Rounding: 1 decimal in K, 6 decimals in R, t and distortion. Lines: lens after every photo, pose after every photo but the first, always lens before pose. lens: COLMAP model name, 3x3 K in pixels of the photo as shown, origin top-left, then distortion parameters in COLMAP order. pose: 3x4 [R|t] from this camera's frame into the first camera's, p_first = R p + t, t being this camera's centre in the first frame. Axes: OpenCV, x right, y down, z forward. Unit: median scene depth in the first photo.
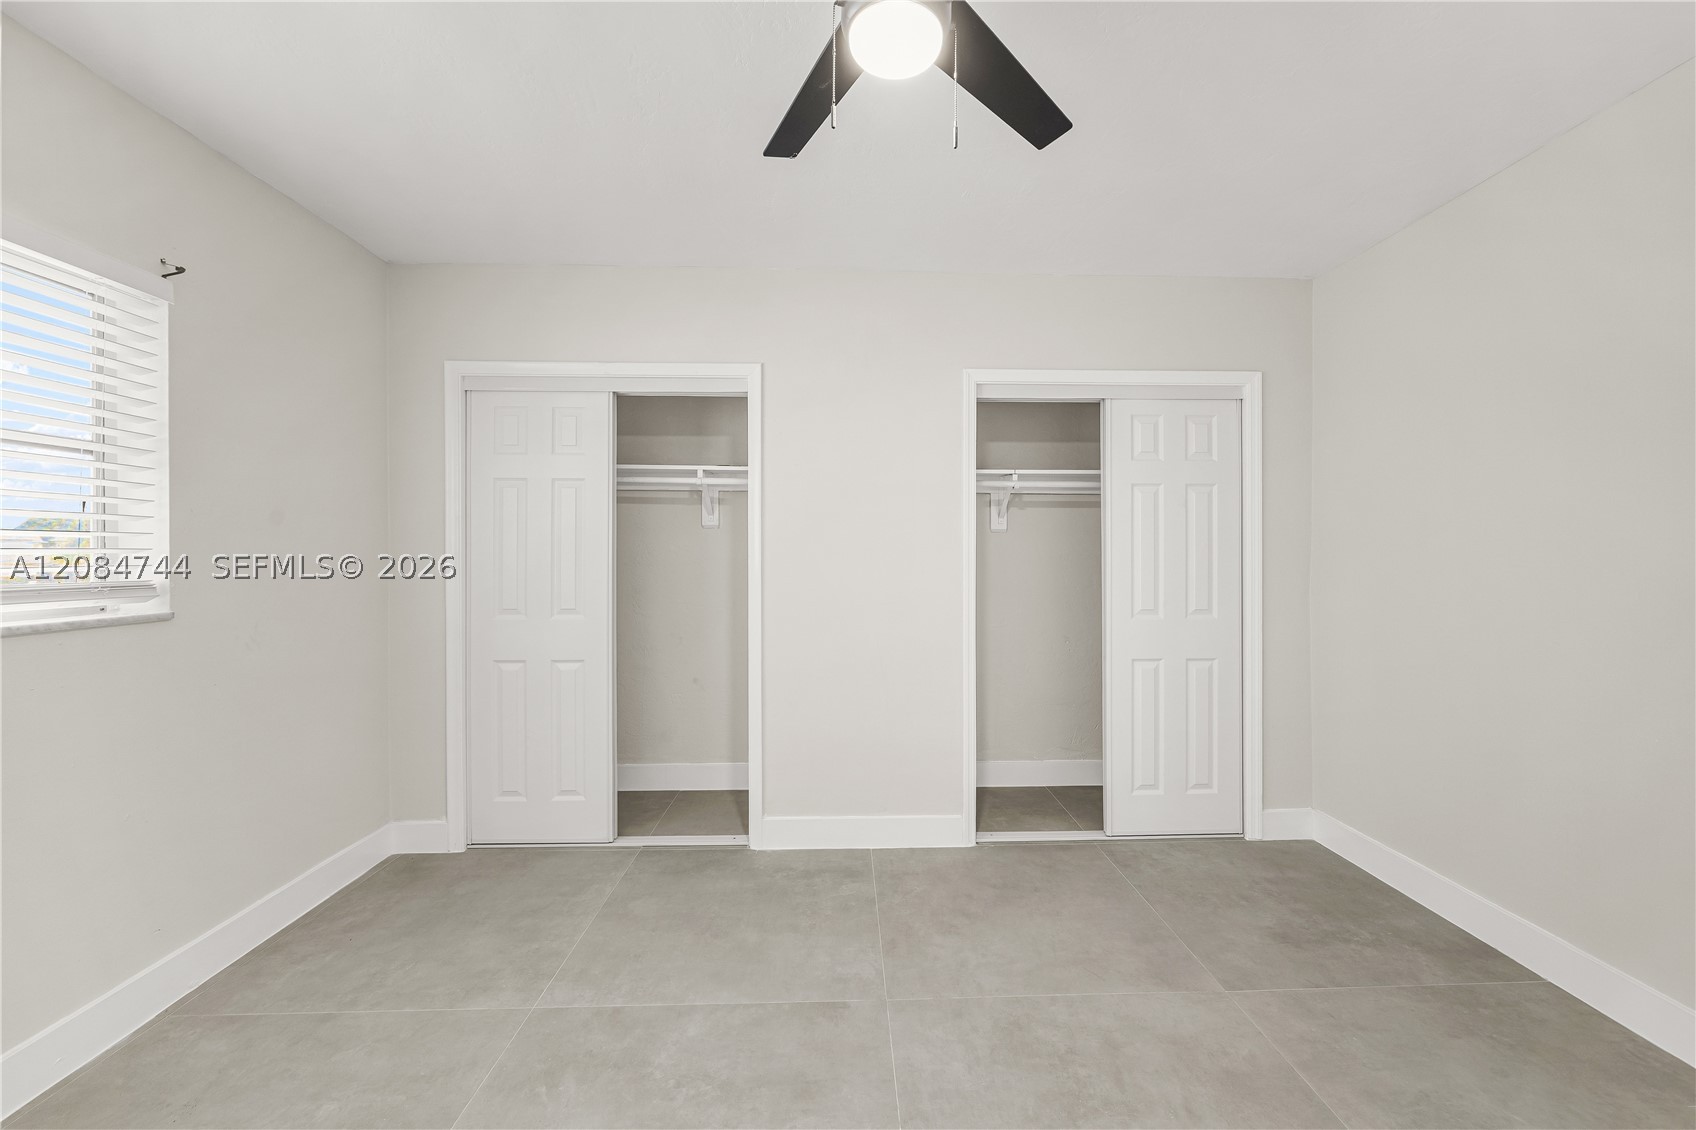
lens RADIAL K [[647.5, 0, 857.7], [0, 647.5, 558.5], [0, 0, 1]] dist [-0.002314, -0.000087]
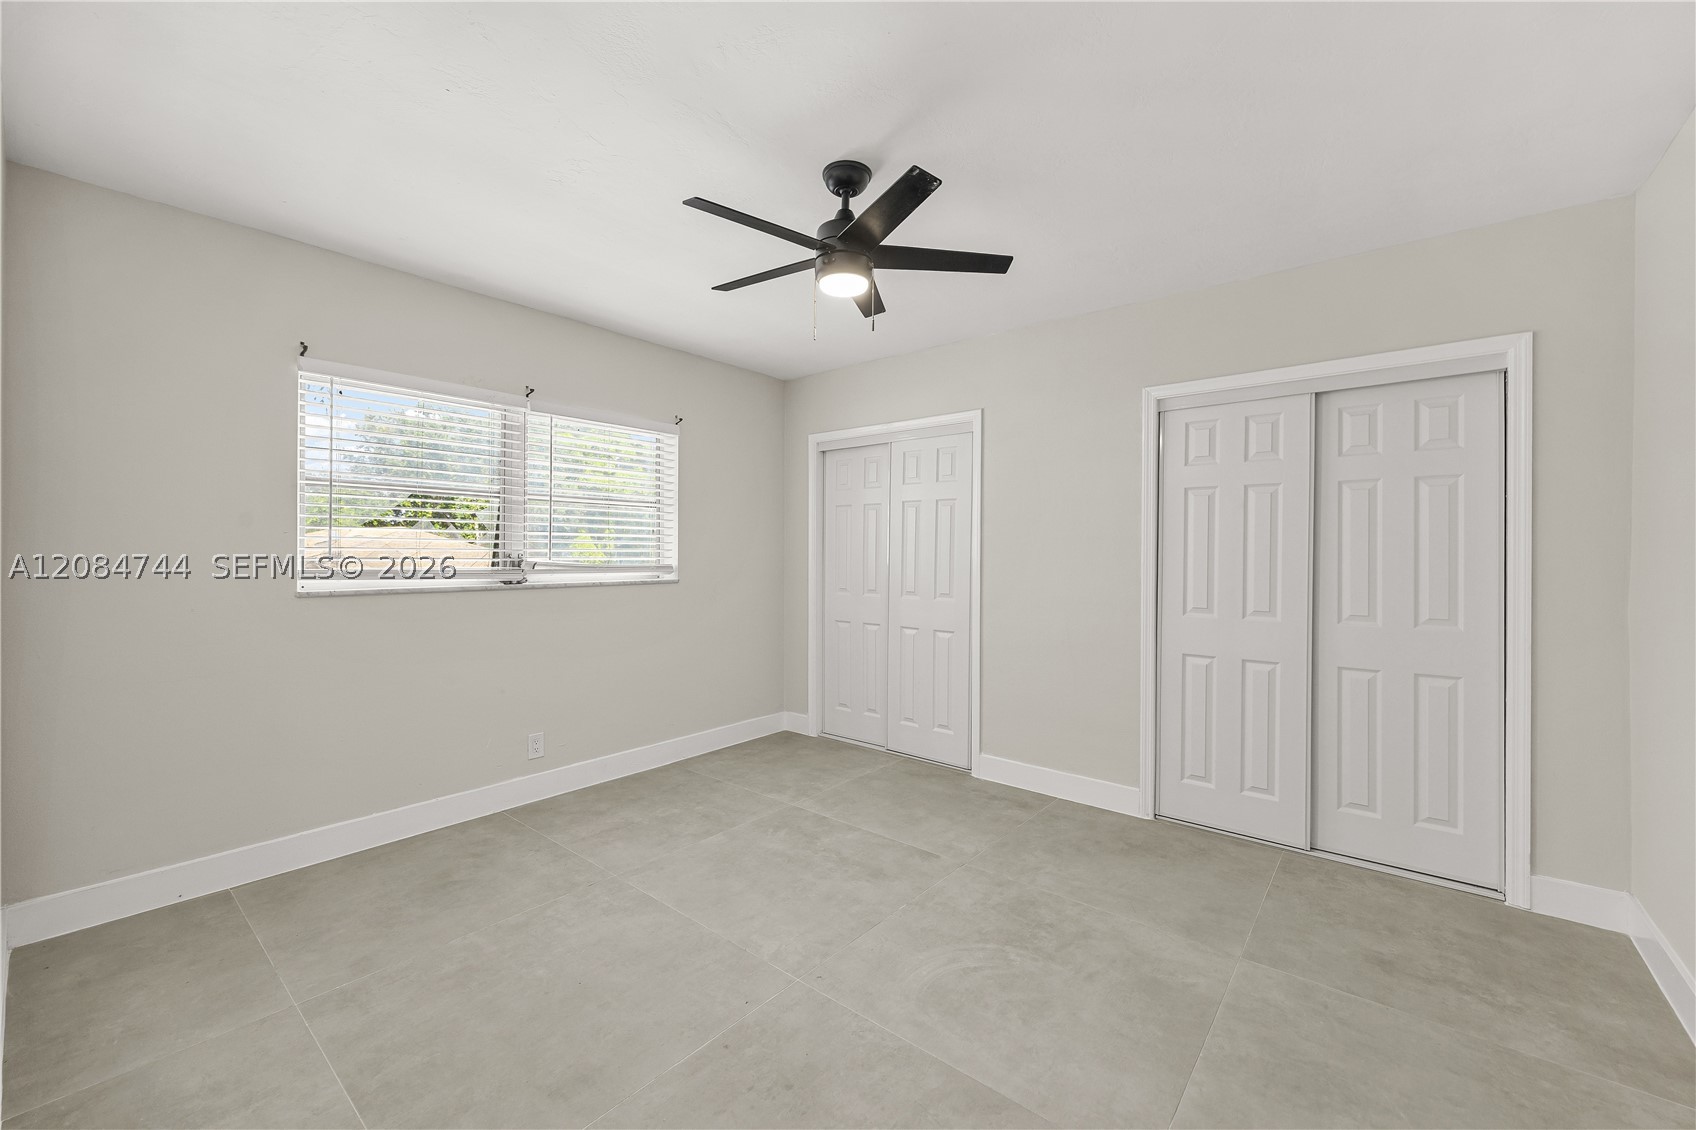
lens RADIAL K [[647.5, 0, 857.7], [0, 647.5, 558.5], [0, 0, 1]] dist [-0.002314, -0.000087]
pose [[0.761220, 0.010383, -0.648411, 0.636538], [-0.009147, 0.999944, 0.005274, -0.002293], [0.648430, 0.001917, 0.761272, -0.204187]]
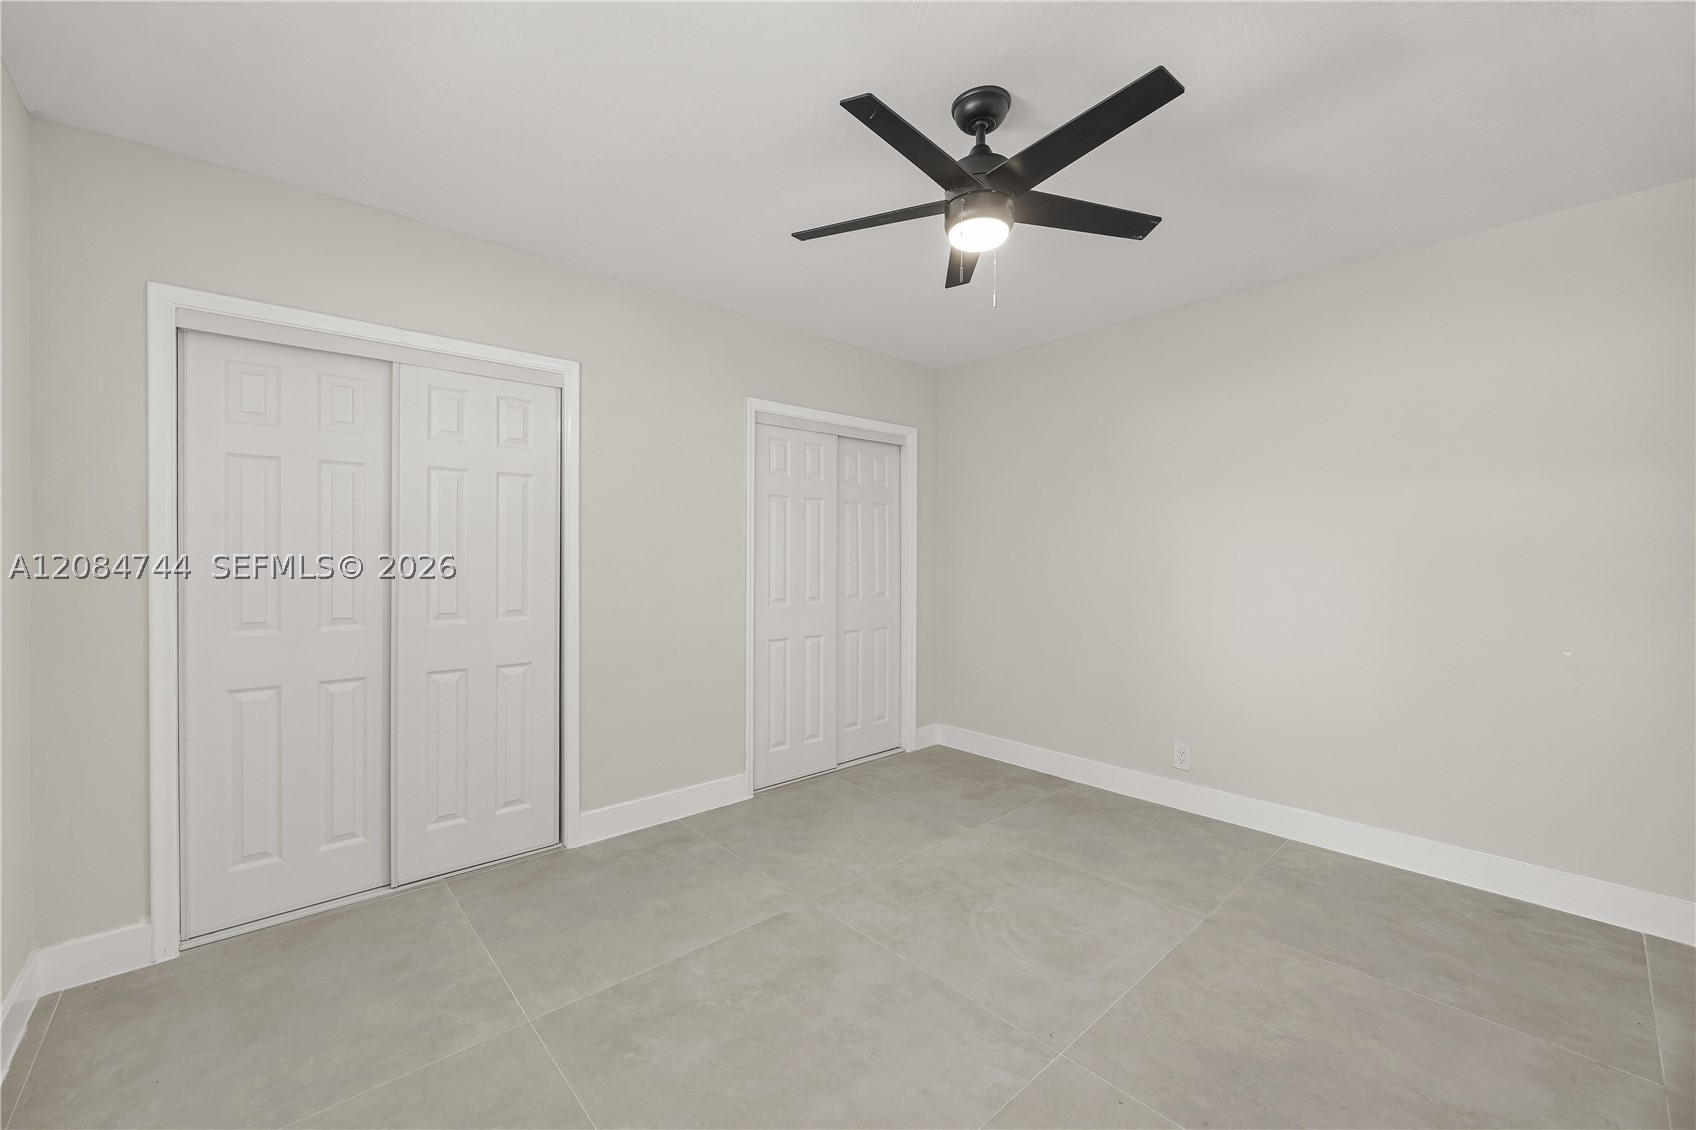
lens RADIAL K [[657.7, 0, 791.7], [0, 657.7, 560.5], [0, 0, 1]] dist [-0.002900, 0.000110]
pose [[0.797786, -0.003193, 0.602932, -0.617587], [-0.000466, 0.999982, 0.005912, -0.000553], [-0.602940, -0.004998, 0.797771, -0.014350]]
